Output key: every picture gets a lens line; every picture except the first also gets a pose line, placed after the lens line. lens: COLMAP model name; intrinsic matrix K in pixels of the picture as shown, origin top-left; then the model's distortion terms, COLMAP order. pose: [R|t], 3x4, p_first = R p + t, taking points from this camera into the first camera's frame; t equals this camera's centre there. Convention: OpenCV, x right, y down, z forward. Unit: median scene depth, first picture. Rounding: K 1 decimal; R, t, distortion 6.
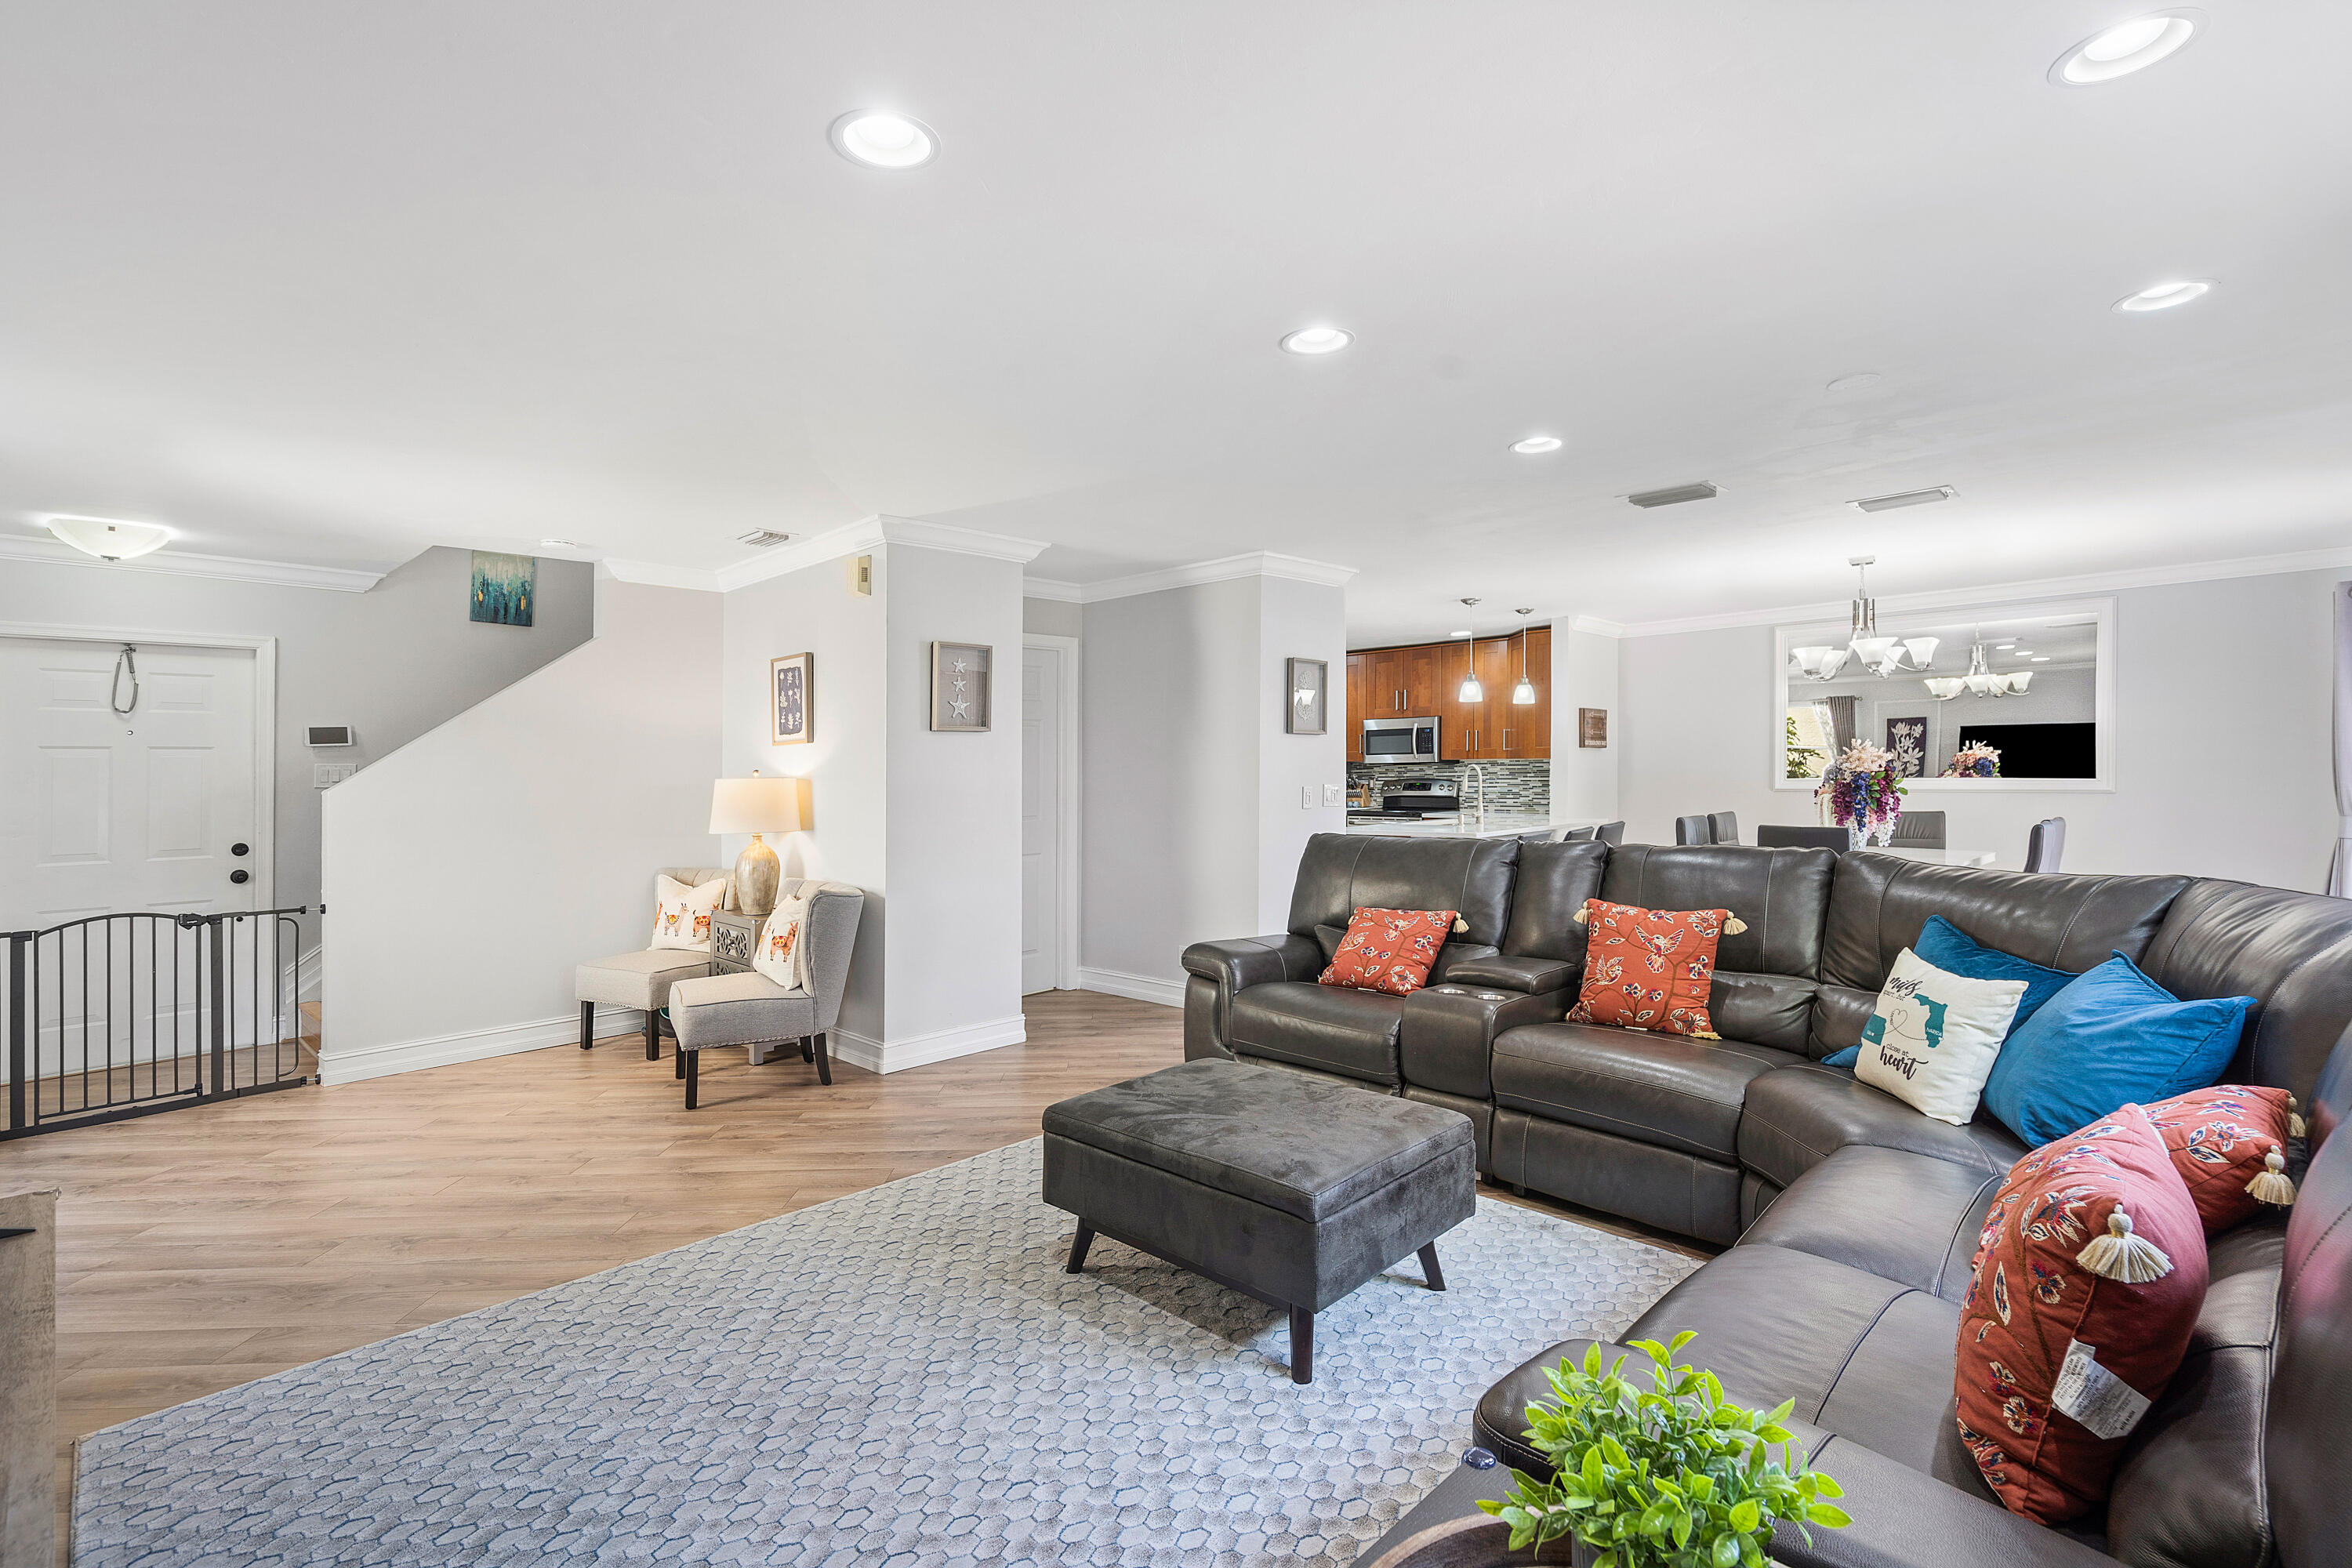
lens RADIAL K [[1079.6, 0, 1176.0], [0, 1079.6, 784.0], [0, 0, 1]] dist [0.008795, -0.000191]
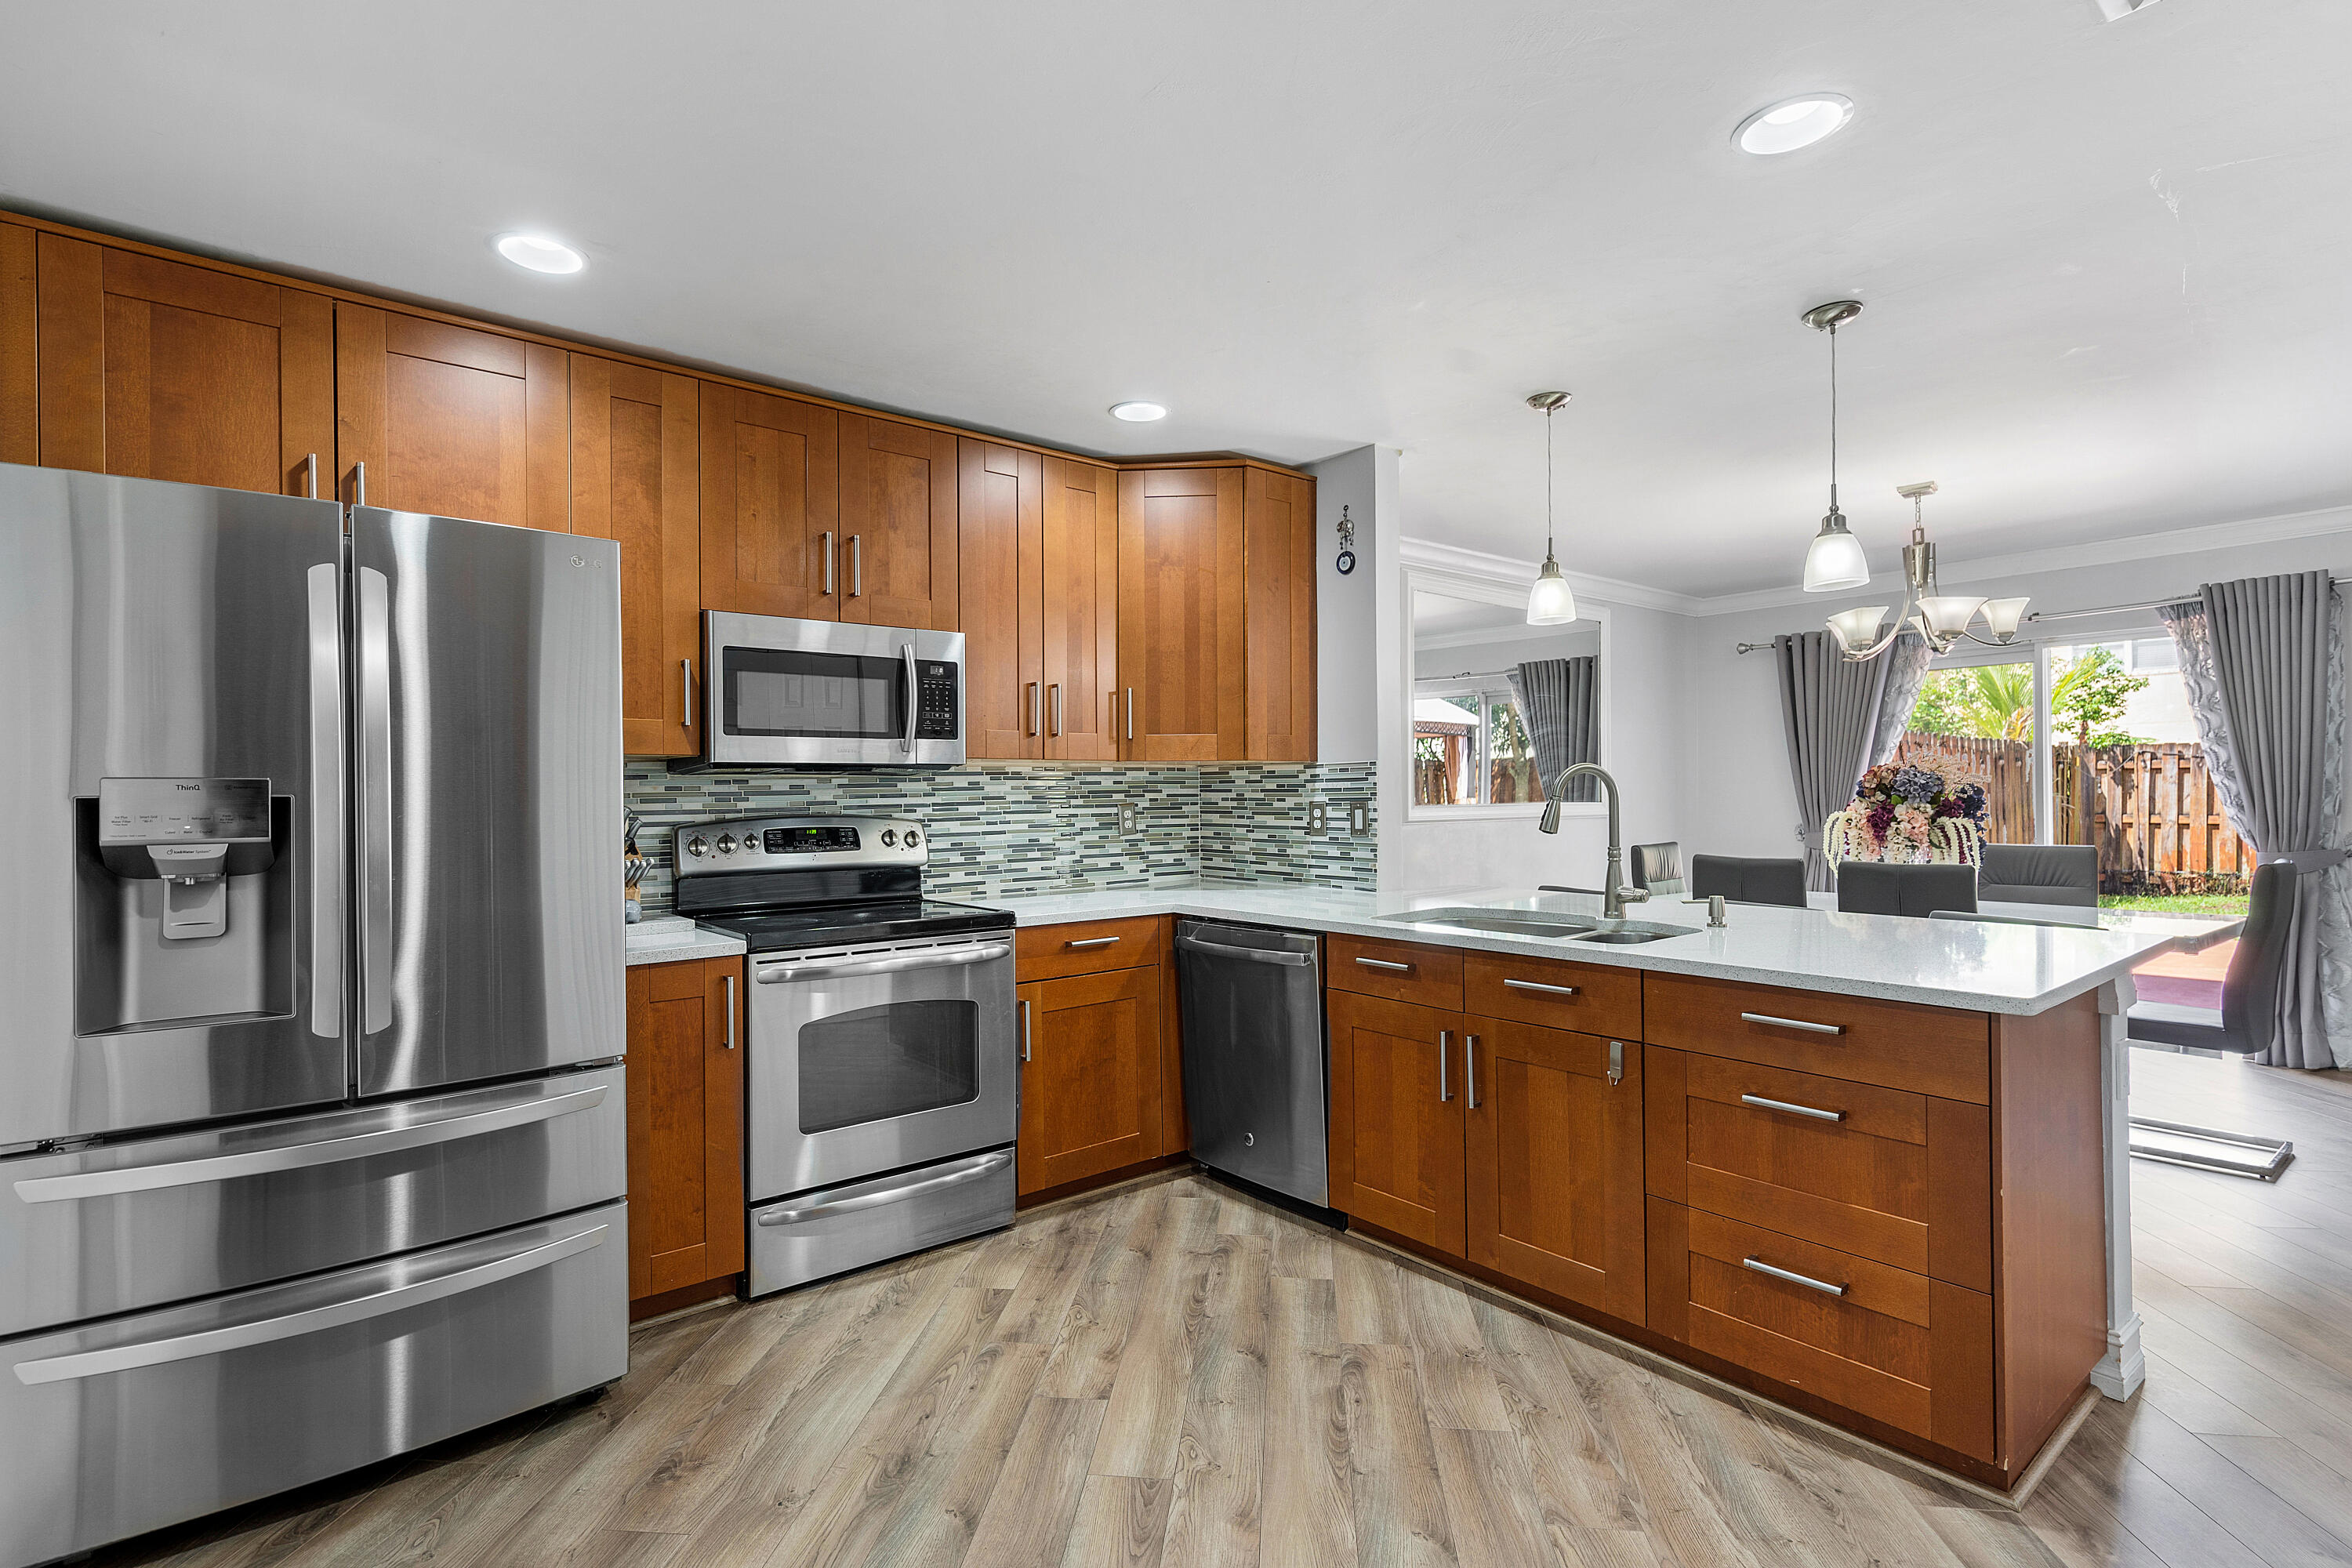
lens RADIAL K [[1119.6, 0, 1176.0], [0, 1119.6, 784.0], [0, 0, 1]] dist [0.009426, 0.000238]
pose [[0.136040, 0.021476, 0.990471, -0.103940], [0.022176, 0.999449, -0.024716, -0.003631], [-0.990455, 0.025327, 0.135489, 0.893080]]
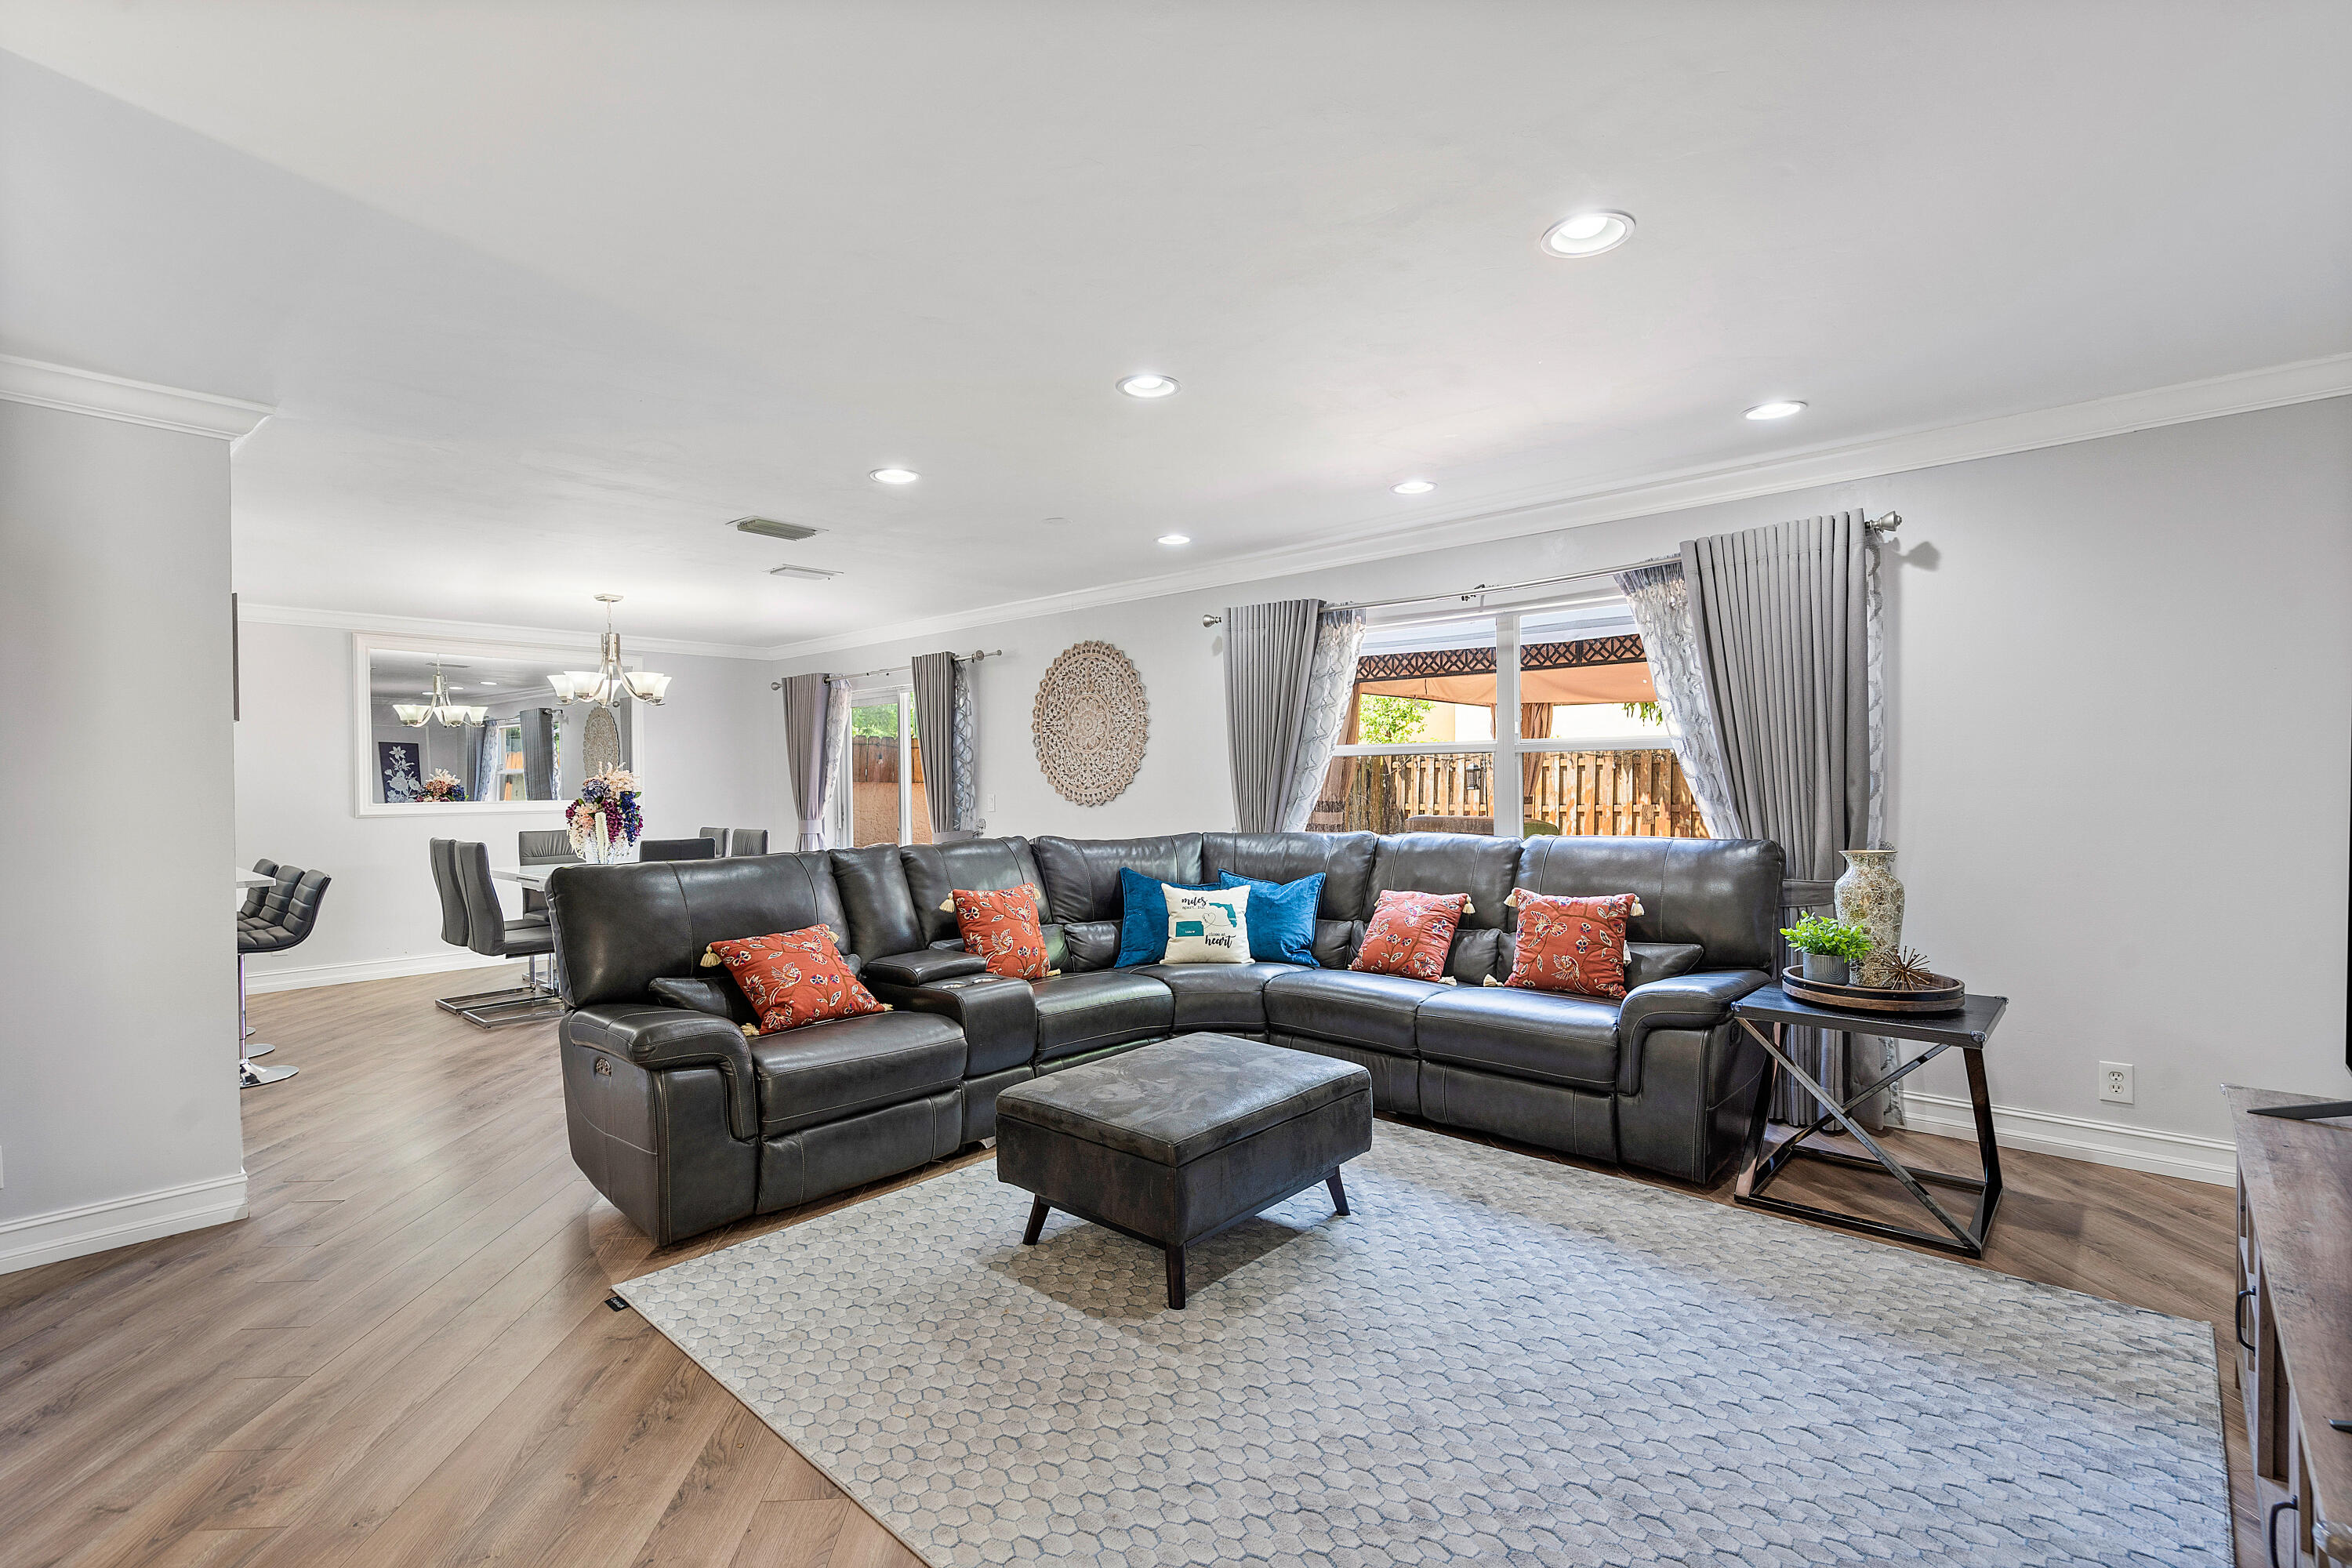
lens RADIAL K [[1091.3, 0, 1124.1], [0, 1091.3, 808.1], [0, 0, 1]] dist [0.011063, 0.000159]
pose [[0.002843, -0.009800, 0.999948, -0.303494], [0.024947, 0.999641, 0.009726, 0.004774], [-0.999685, 0.024918, 0.003087, 0.309761]]
